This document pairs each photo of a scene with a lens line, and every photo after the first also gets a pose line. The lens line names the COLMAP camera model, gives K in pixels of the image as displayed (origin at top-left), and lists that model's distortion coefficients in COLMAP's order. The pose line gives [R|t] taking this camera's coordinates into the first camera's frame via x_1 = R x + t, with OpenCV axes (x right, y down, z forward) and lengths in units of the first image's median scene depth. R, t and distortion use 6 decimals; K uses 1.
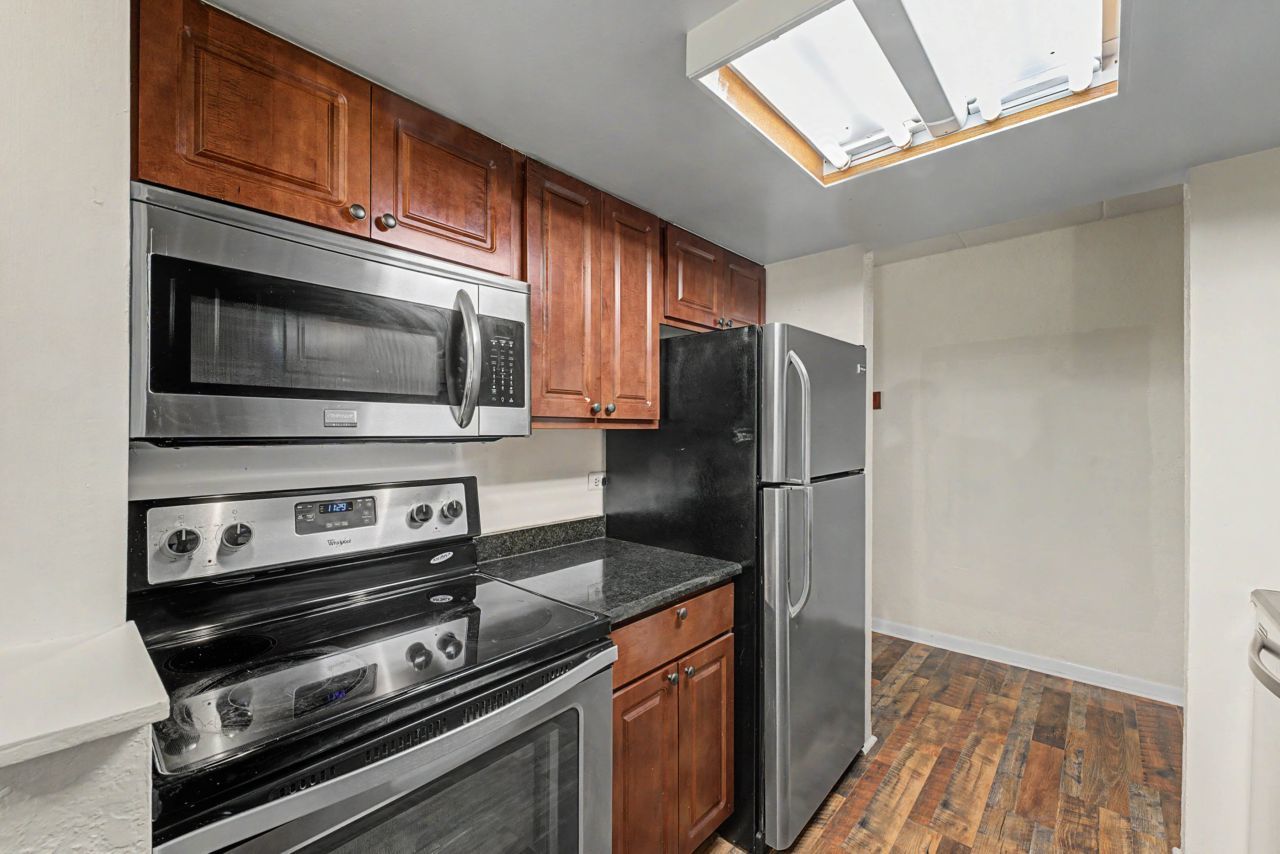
lens RADIAL K [[521.7, 0, 642.6], [0, 521.7, 427.6], [0, 0, 1]] dist [0.007782, -0.000473]
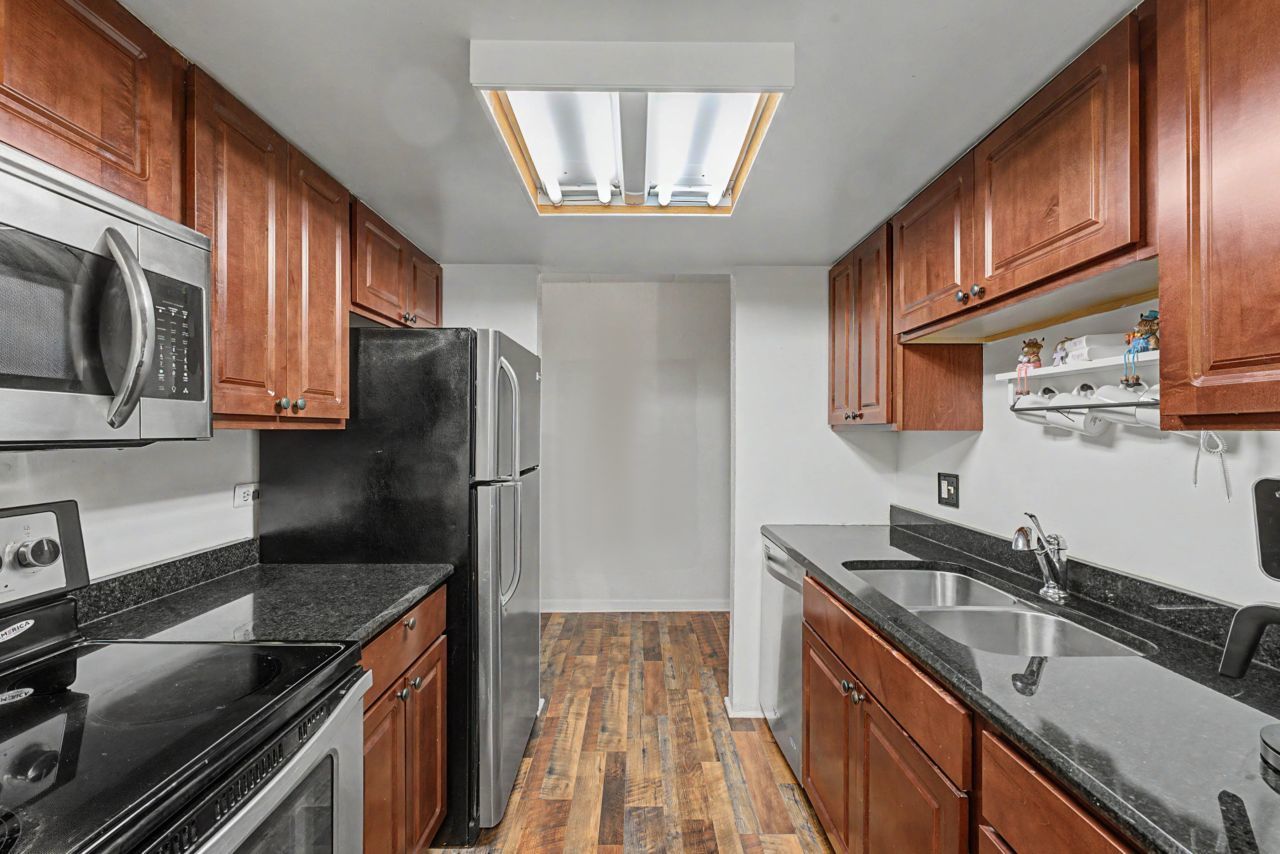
lens RADIAL K [[521.7, 0, 639.4], [0, 521.7, 428.8], [0, 0, 1]] dist [0.007782, -0.000473]
pose [[0.746929, 0.002625, 0.664898, -0.212019], [-0.004223, 0.999991, 0.000796, -0.001068], [-0.664890, -0.003402, 0.746933, 0.012530]]
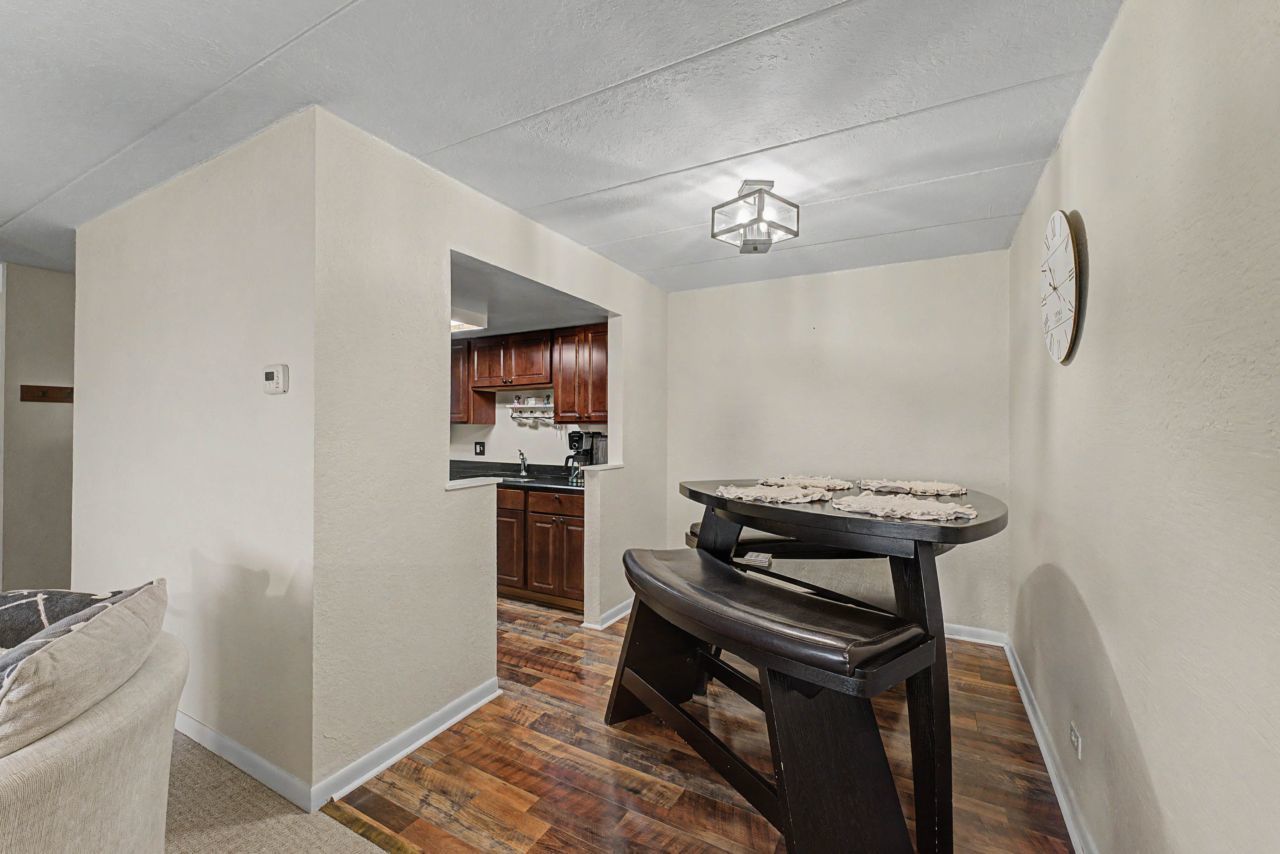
lens RADIAL K [[521.7, 0, 638.7], [0, 521.7, 424.5], [0, 0, 1]] dist [0.007782, -0.000473]
pose [[-0.211617, 0.007049, 0.977327, -1.428853], [-0.013651, 0.999855, -0.010168, 0.013193], [-0.977257, -0.015493, -0.211490, 0.136391]]
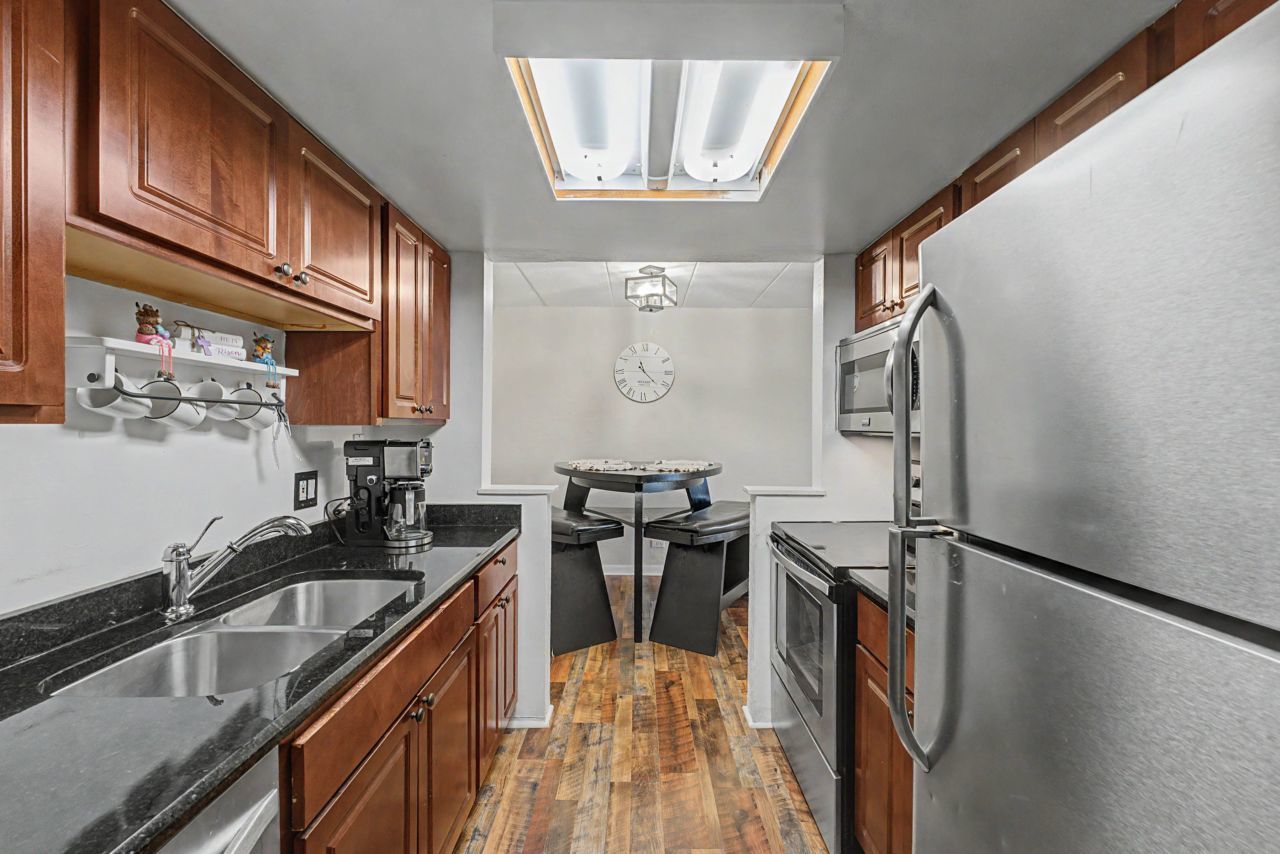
lens RADIAL K [[521.7, 0, 635.9], [0, 521.7, 429.4], [0, 0, 1]] dist [0.007782, -0.000473]
pose [[-0.753856, -0.000570, -0.657039, 0.522546], [0.002144, 0.999992, -0.003328, 0.006899], [0.657036, -0.003917, -0.753849, 0.818208]]
